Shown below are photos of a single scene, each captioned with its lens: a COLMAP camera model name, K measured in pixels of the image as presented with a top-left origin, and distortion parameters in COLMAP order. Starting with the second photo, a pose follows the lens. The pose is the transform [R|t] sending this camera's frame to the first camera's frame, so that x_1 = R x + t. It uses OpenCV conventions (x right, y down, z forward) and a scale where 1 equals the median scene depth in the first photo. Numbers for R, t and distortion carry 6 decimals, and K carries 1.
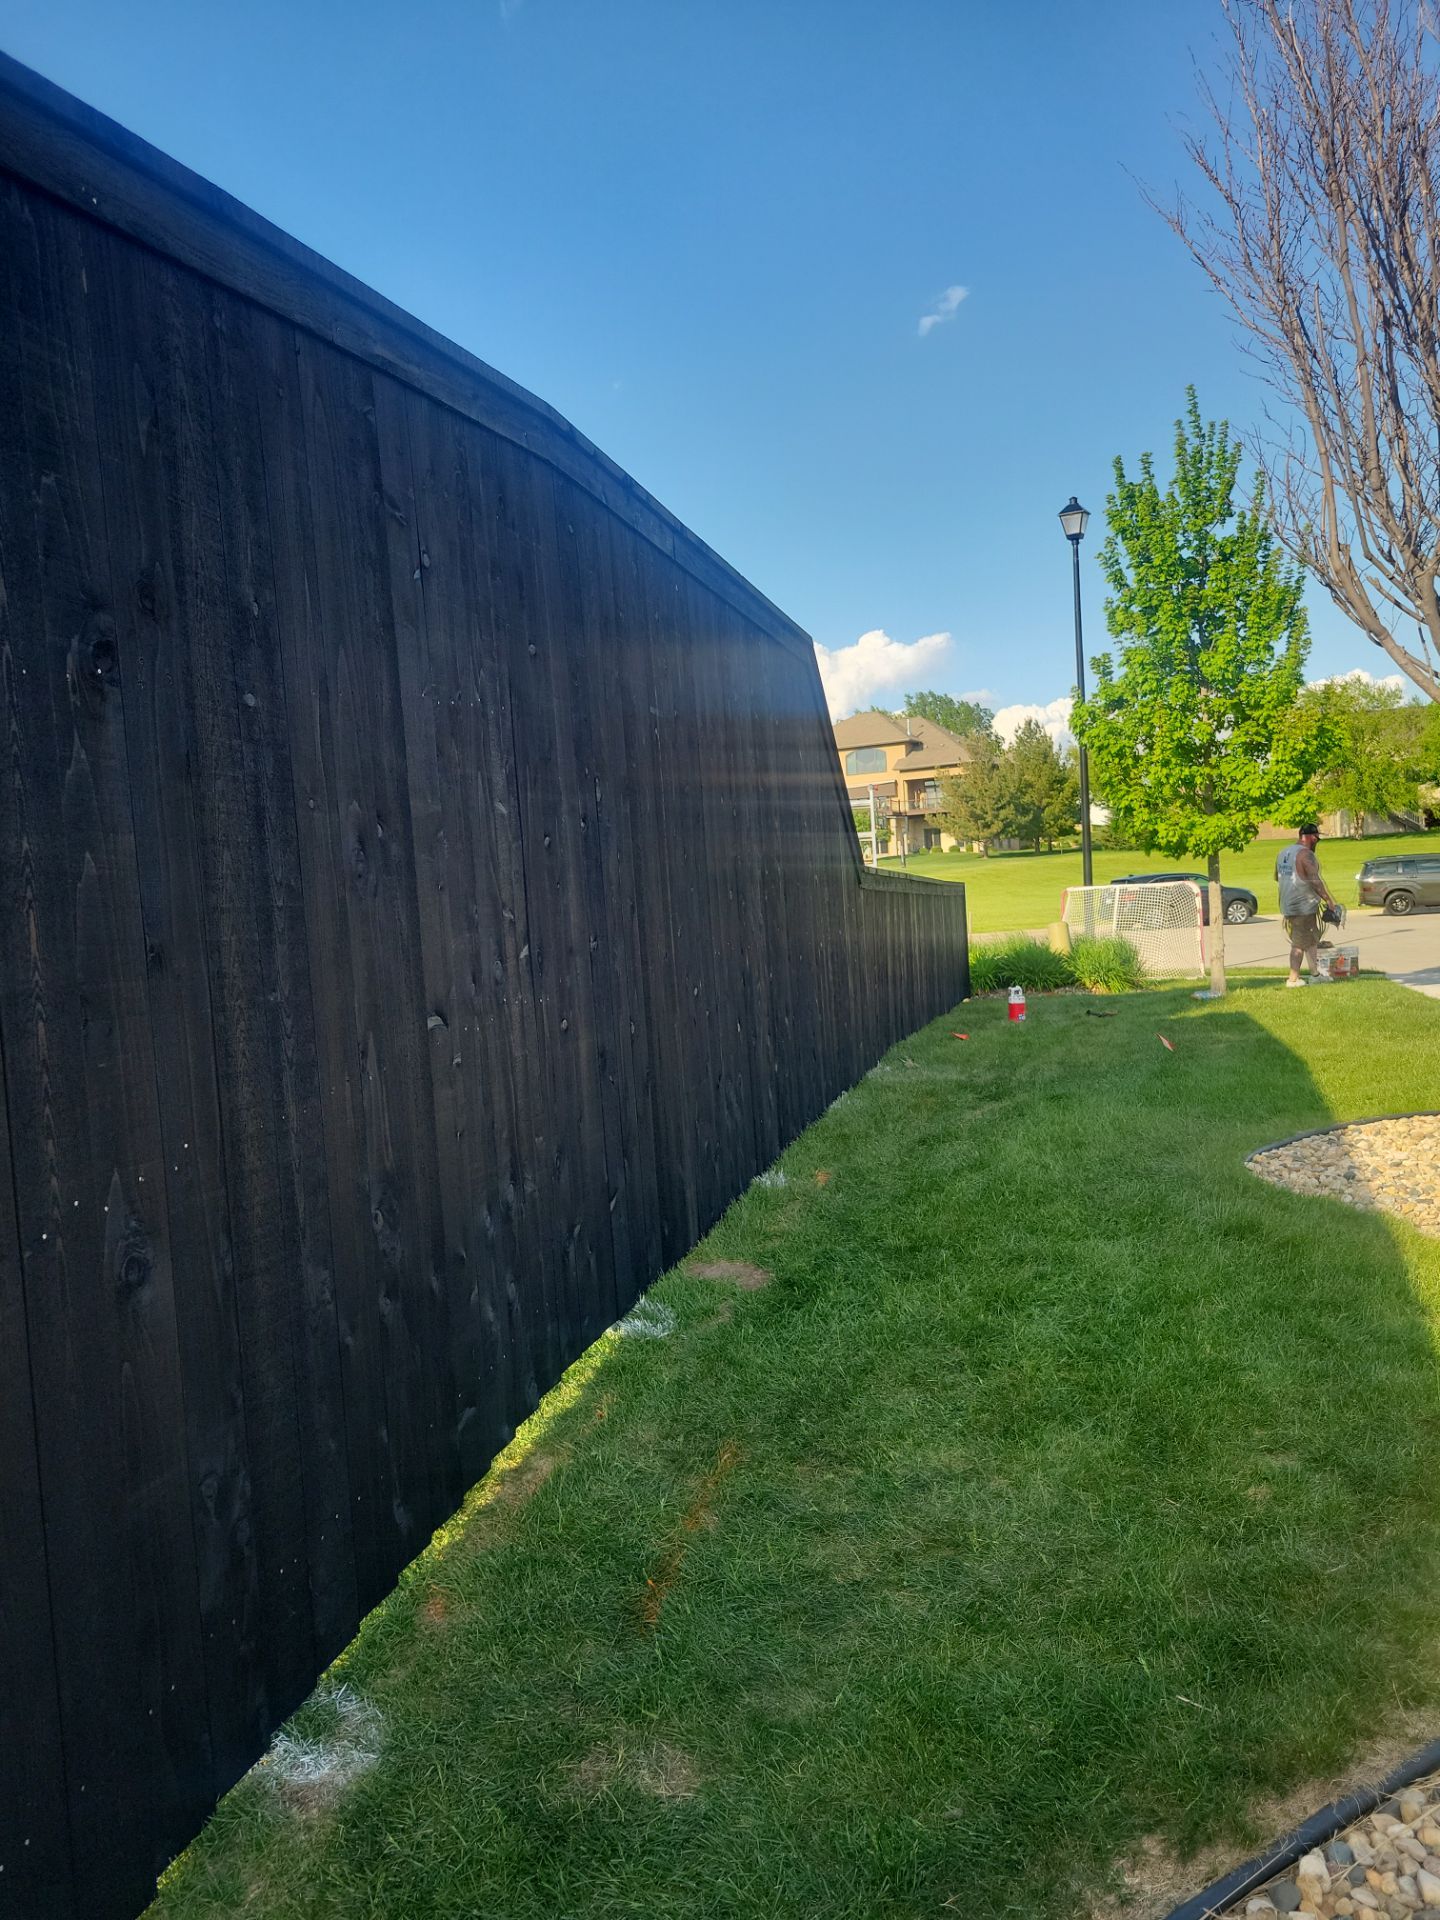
lens RADIAL K [[1438.1, 0, 722.3], [0, 1438.1, 978.6], [0, 0, 1]] dist [0.062504, -0.035287]
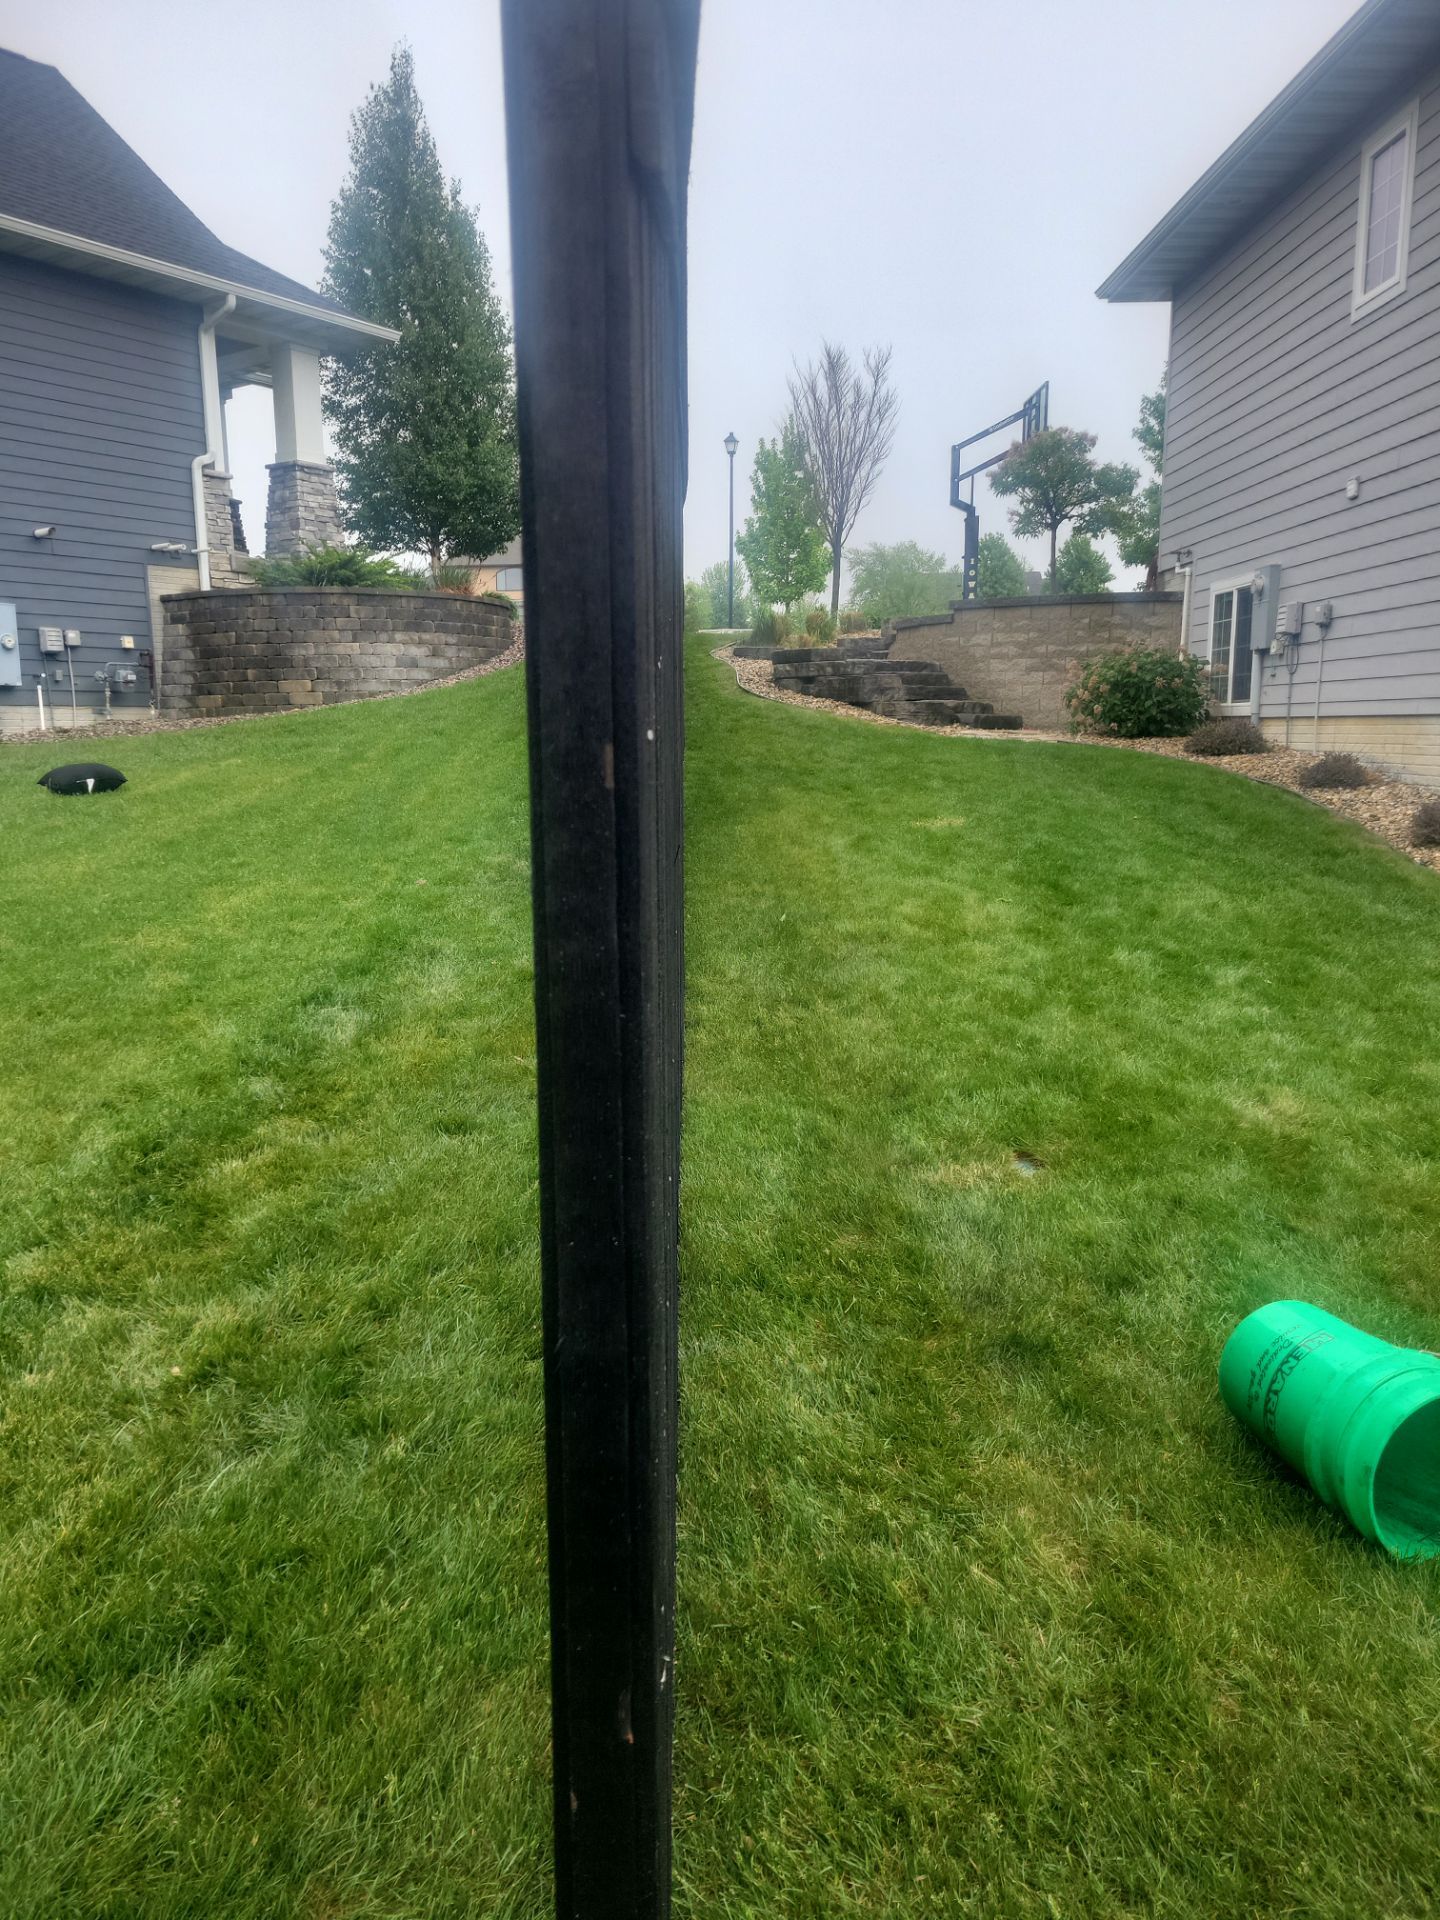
lens RADIAL K [[1438.1, 0, 709.6], [0, 1438.1, 974.4], [0, 0, 1]] dist [0.062504, -0.035287]
pose [[0.963631, 0.015939, 0.266762, -0.461833], [-0.044803, 0.993727, 0.102466, 0.309727], [-0.263456, -0.110691, 0.958300, -1.482052]]
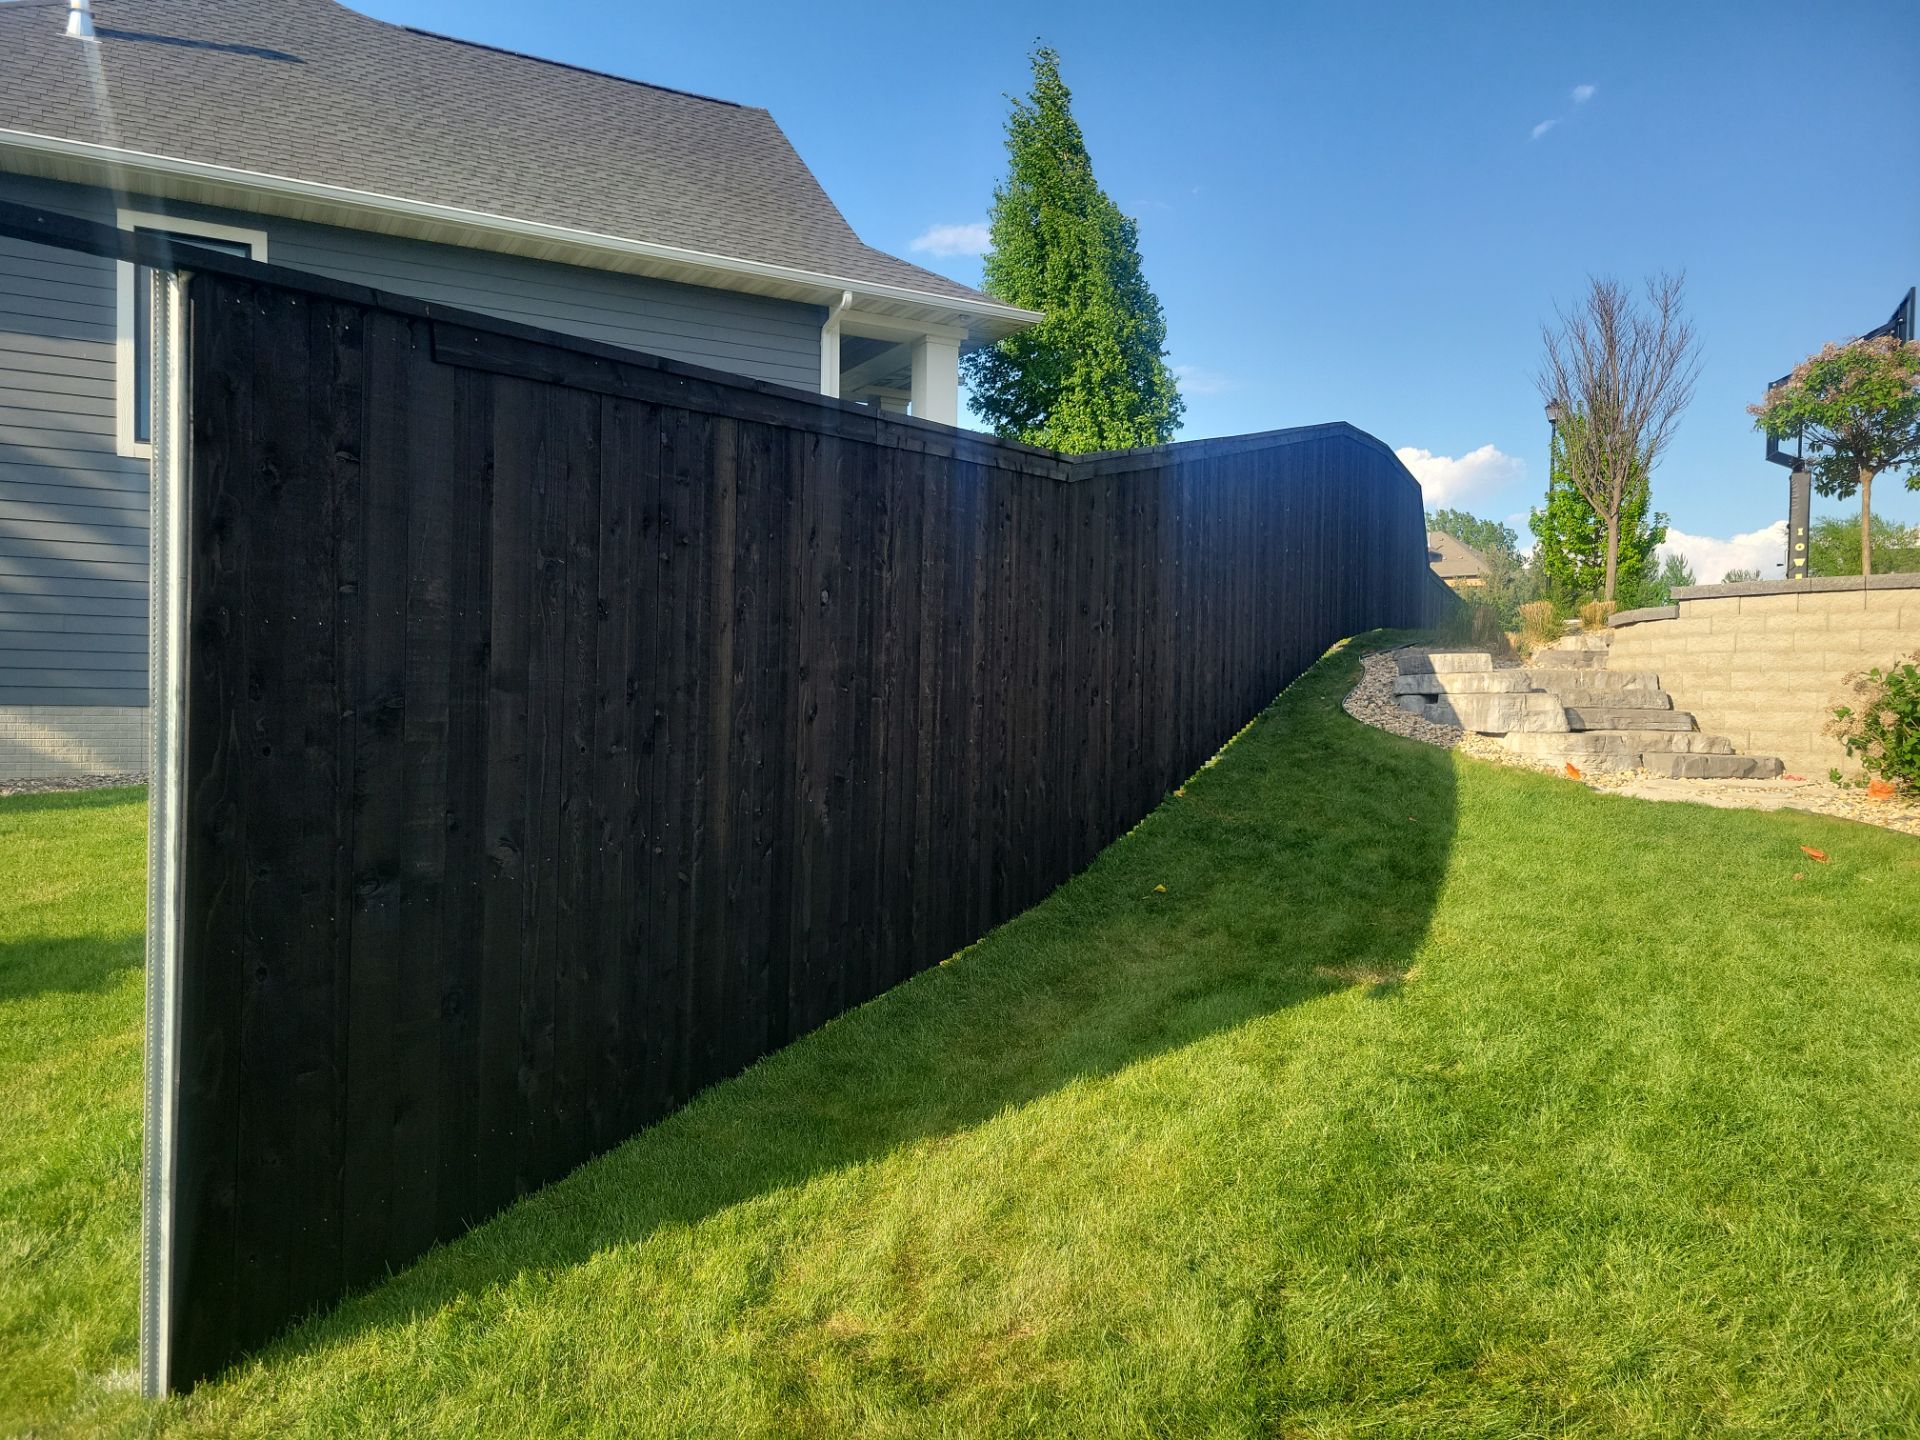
lens RADIAL K [[1438.1, 0, 960.8], [0, 1438.1, 725.2], [0, 0, 1]] dist [0.062504, -0.035287]
pose [[0.981637, 0.083075, -0.171718, -0.182011], [-0.088962, 0.995673, -0.026863, 0.247716], [0.168744, 0.041646, 0.984780, -1.215948]]
